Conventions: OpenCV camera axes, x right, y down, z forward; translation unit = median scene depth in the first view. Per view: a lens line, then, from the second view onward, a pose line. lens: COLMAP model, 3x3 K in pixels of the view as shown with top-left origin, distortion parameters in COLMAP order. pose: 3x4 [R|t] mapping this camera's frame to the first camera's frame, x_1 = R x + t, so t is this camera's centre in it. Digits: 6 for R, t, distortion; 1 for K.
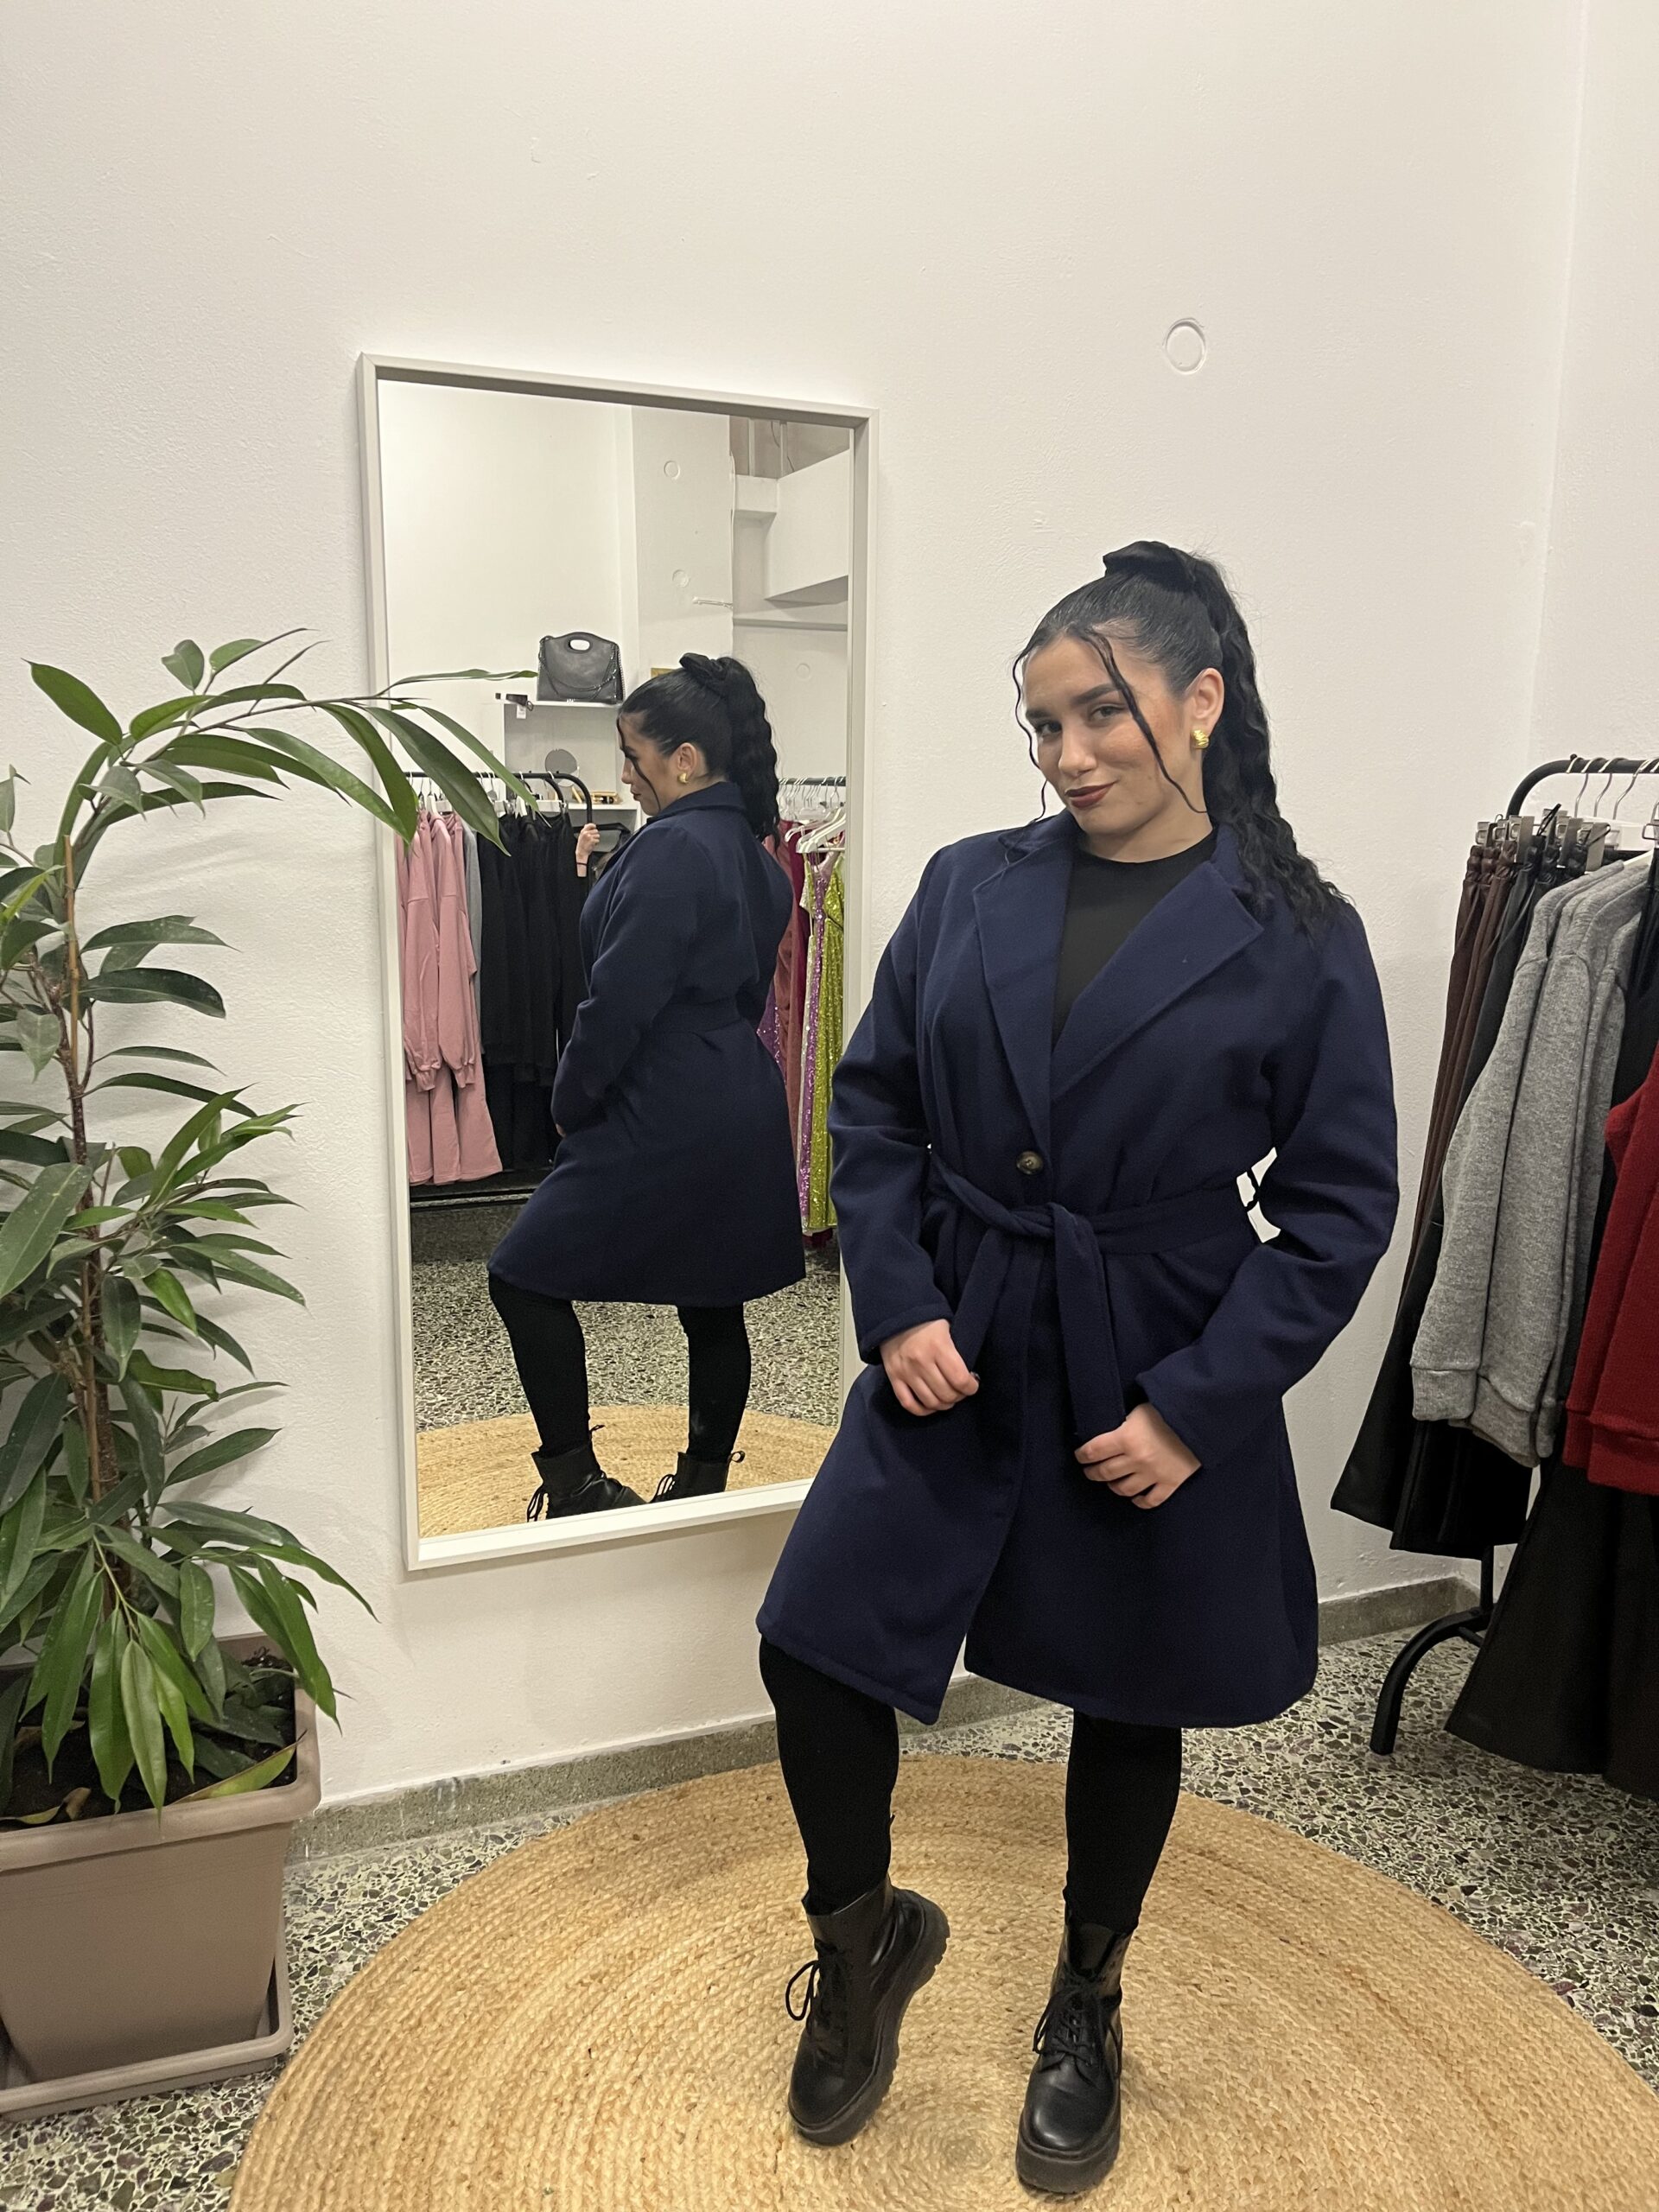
lens RADIAL K [[1655.1, 0, 821.6], [0, 1655.1, 1102.4], [0, 0, 1]] dist [0.087665, -0.120695]
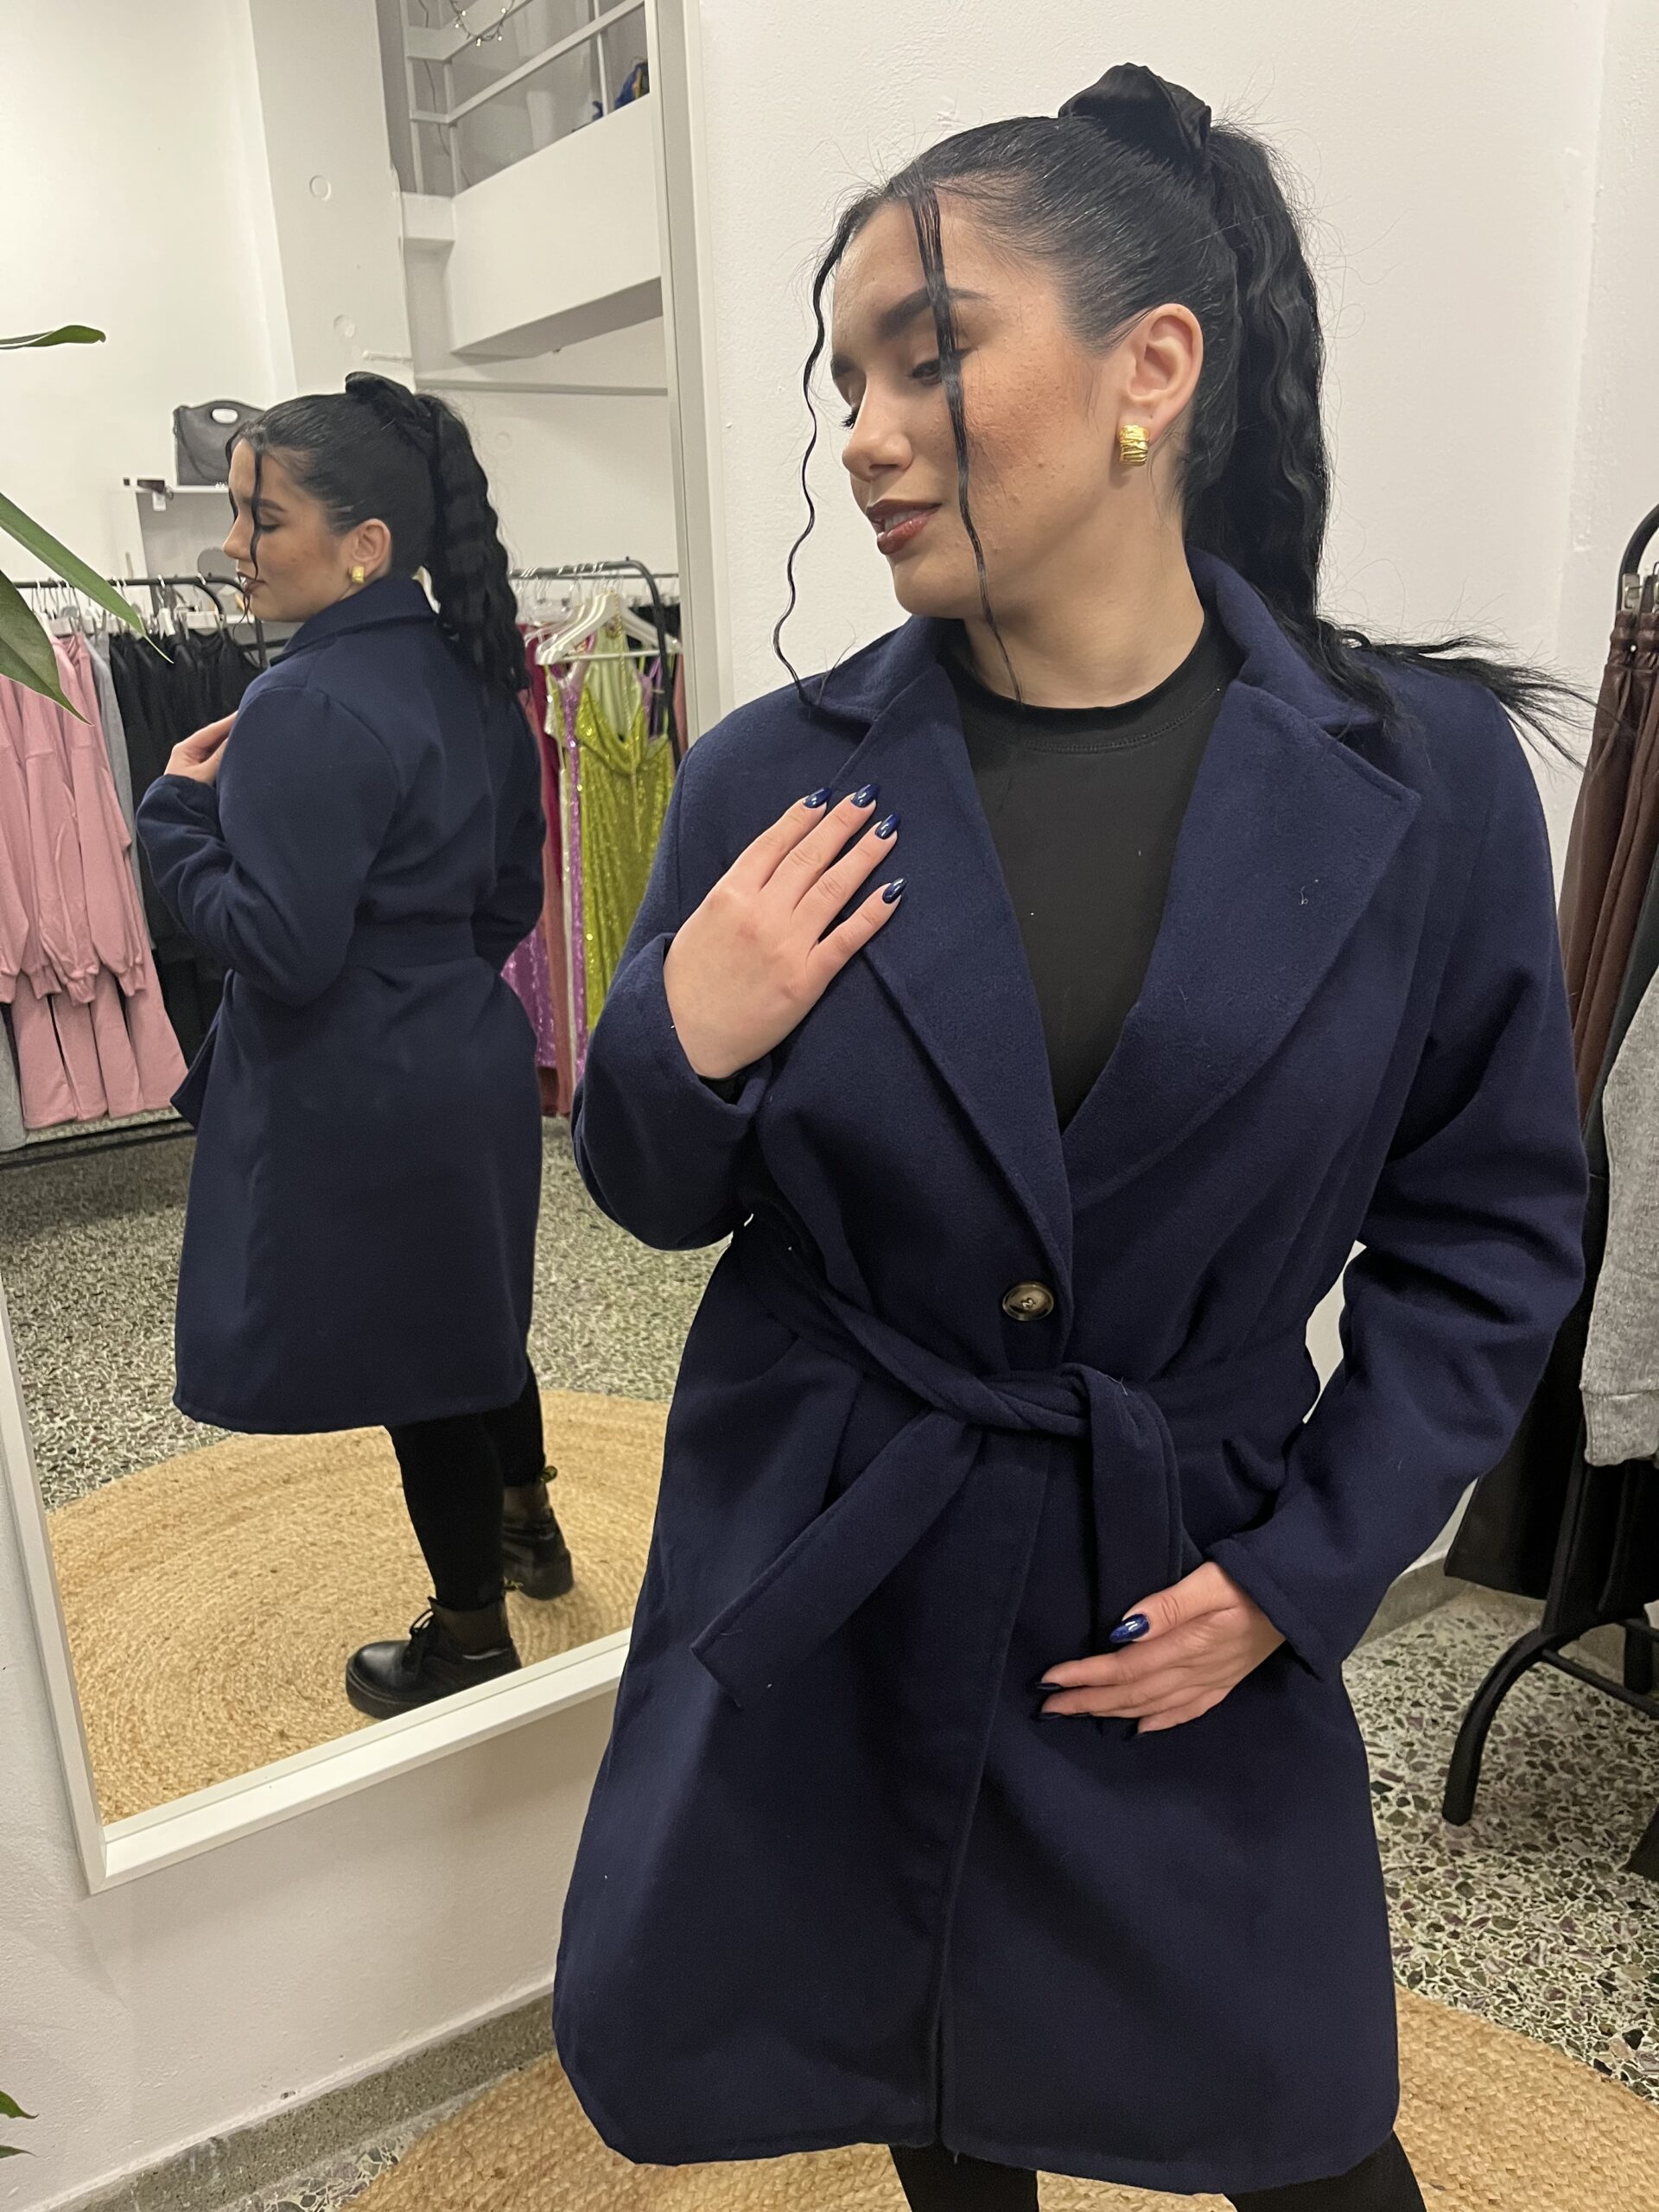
lens RADIAL K [[1655.1, 0, 809.0], [0, 1655.1, 1086.3], [0, 0, 1]] dist [0.087665, -0.120695]
pose [[0.984685, -0.093444, 0.147188, -0.046817], [0.077137, 0.990612, 0.112860, -0.064086], [-0.156352, -0.099778, 0.982649, 0.358939]]
